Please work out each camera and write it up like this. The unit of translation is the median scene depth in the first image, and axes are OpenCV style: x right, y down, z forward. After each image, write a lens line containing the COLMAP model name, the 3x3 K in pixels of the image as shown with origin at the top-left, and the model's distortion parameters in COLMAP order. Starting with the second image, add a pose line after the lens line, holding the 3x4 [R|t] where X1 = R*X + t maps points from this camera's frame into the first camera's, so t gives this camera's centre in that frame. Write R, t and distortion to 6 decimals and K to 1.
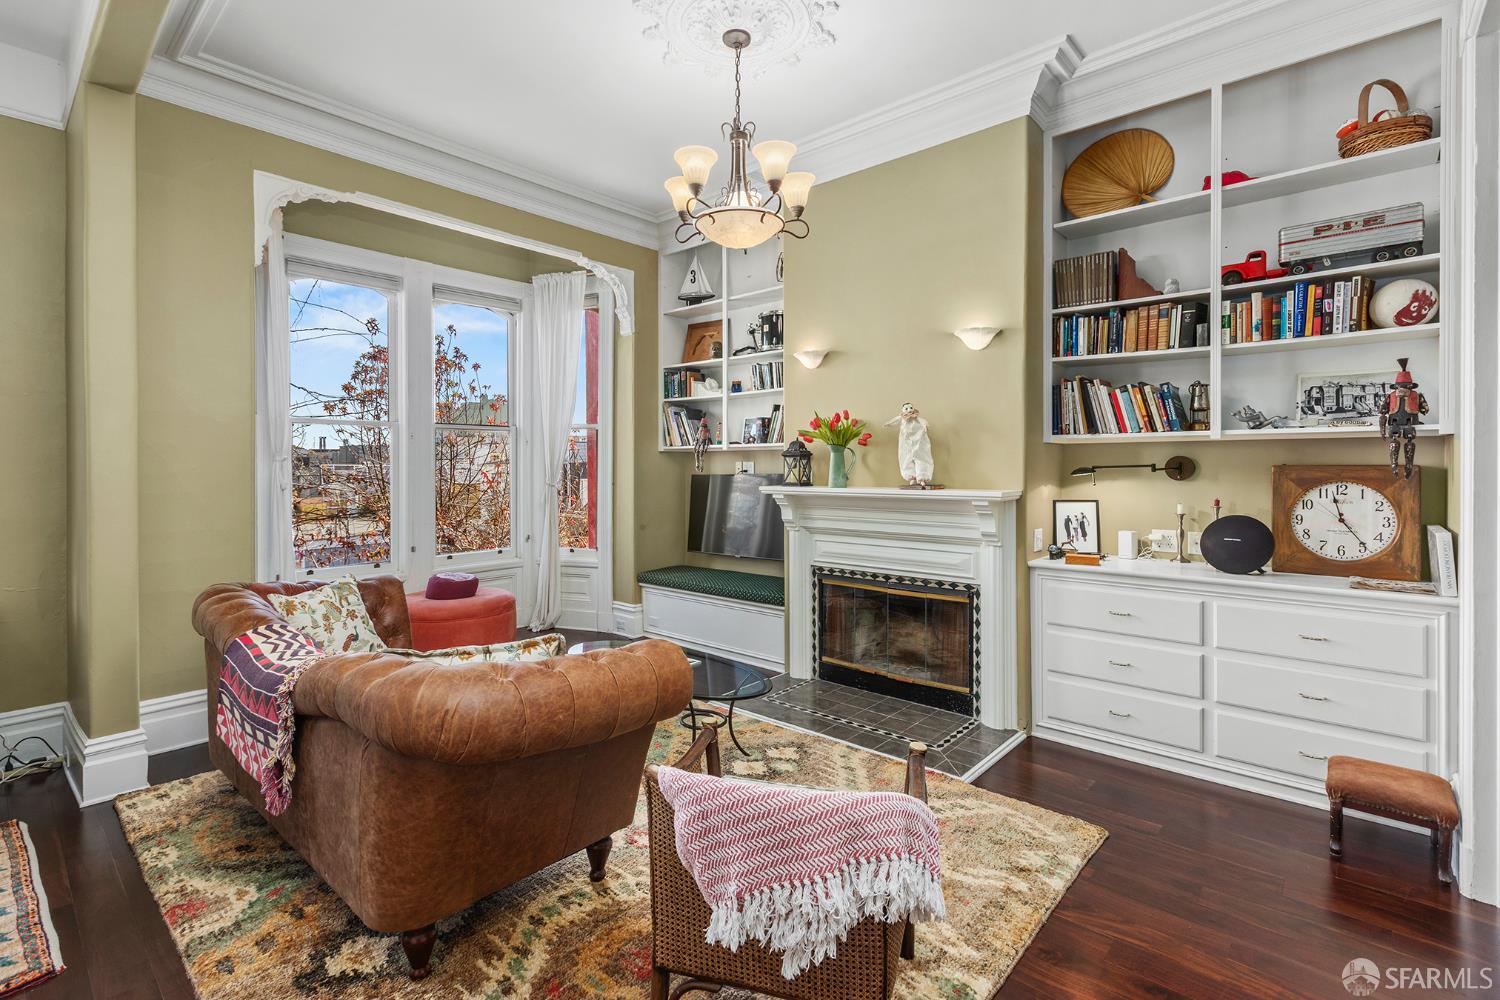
lens RADIAL K [[686.6, 0, 737.7], [0, 686.6, 498.0], [0, 0, 1]] dist [-0.001358, 0.000309]
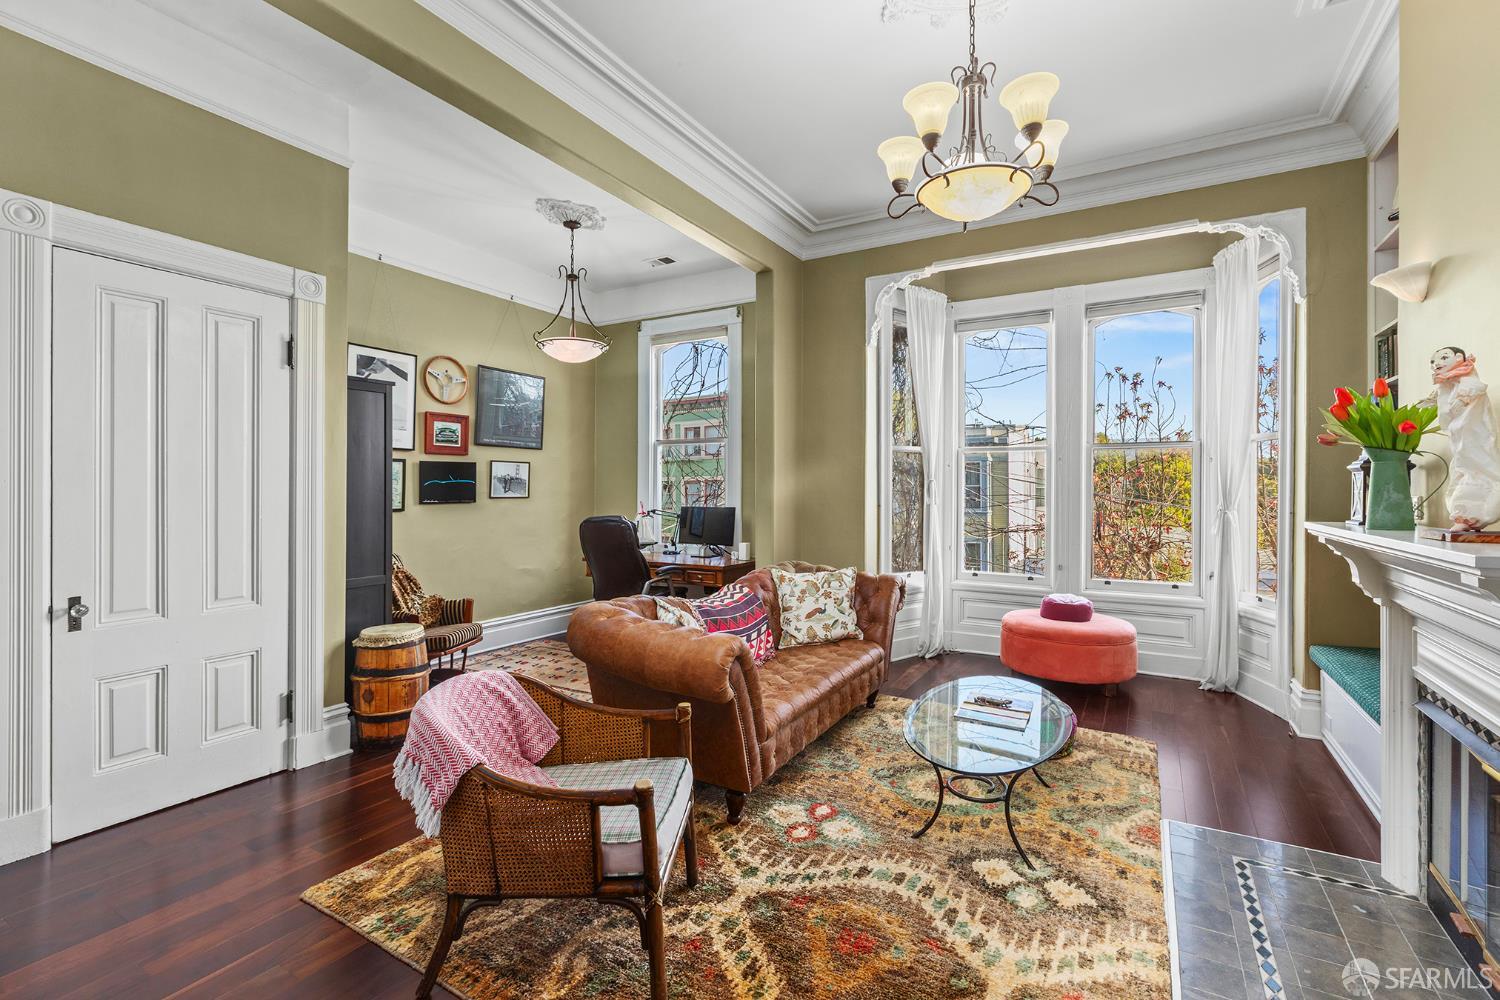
lens RADIAL K [[686.6, 0, 733.6], [0, 686.6, 483.3], [0, 0, 1]] dist [-0.001358, 0.000309]
pose [[0.191757, -0.003801, -0.981435, 0.554373], [-0.048425, 0.998738, -0.013330, -0.018118], [0.980247, 0.050082, 0.191331, 0.408344]]
